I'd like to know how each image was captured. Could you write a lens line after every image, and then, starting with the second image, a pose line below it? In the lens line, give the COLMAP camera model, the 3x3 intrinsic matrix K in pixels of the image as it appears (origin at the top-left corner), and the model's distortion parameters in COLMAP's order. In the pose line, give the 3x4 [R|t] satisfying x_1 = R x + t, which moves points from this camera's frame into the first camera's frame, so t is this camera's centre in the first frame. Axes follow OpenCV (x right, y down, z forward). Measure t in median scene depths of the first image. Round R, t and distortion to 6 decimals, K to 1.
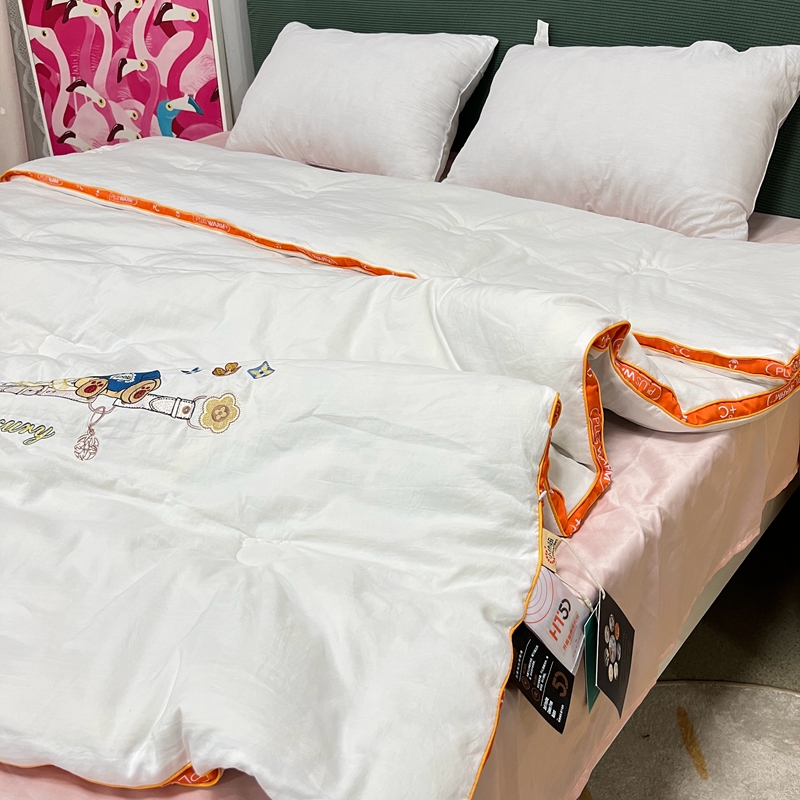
lens RADIAL K [[814.4, 0, 400.0], [0, 814.4, 400.0], [0, 0, 1]] dist [0.023582, -0.011330]
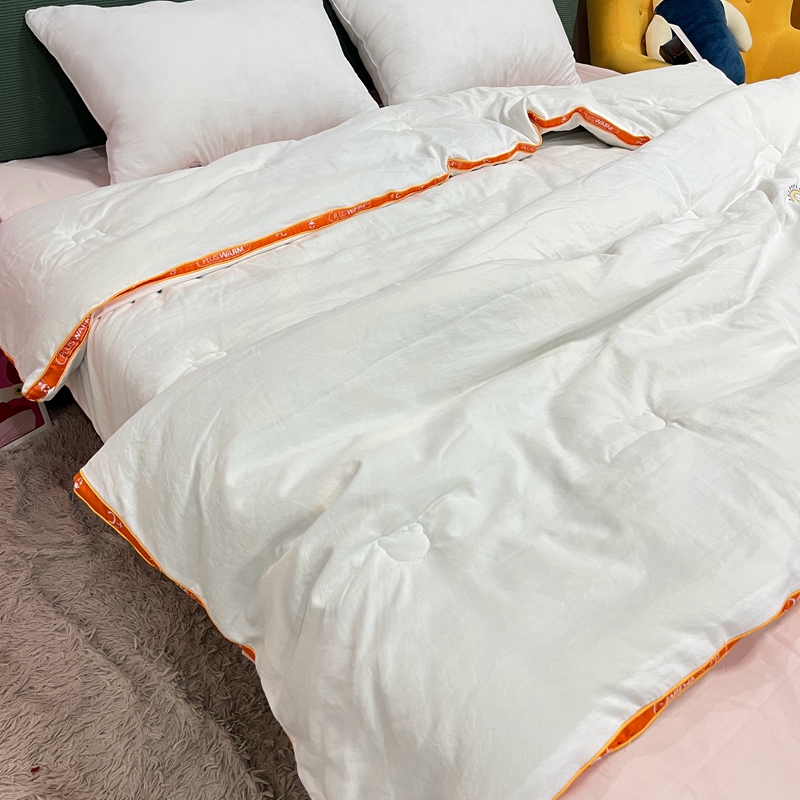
lens RADIAL K [[814.4, 0, 400.0], [0, 814.4, 400.0], [0, 0, 1]] dist [0.023582, -0.011330]
pose [[0.232230, -0.525027, 0.818790, -0.979814], [0.489254, 0.790610, 0.368193, -0.344048], [-0.840655, 0.315090, 0.440474, 0.596227]]
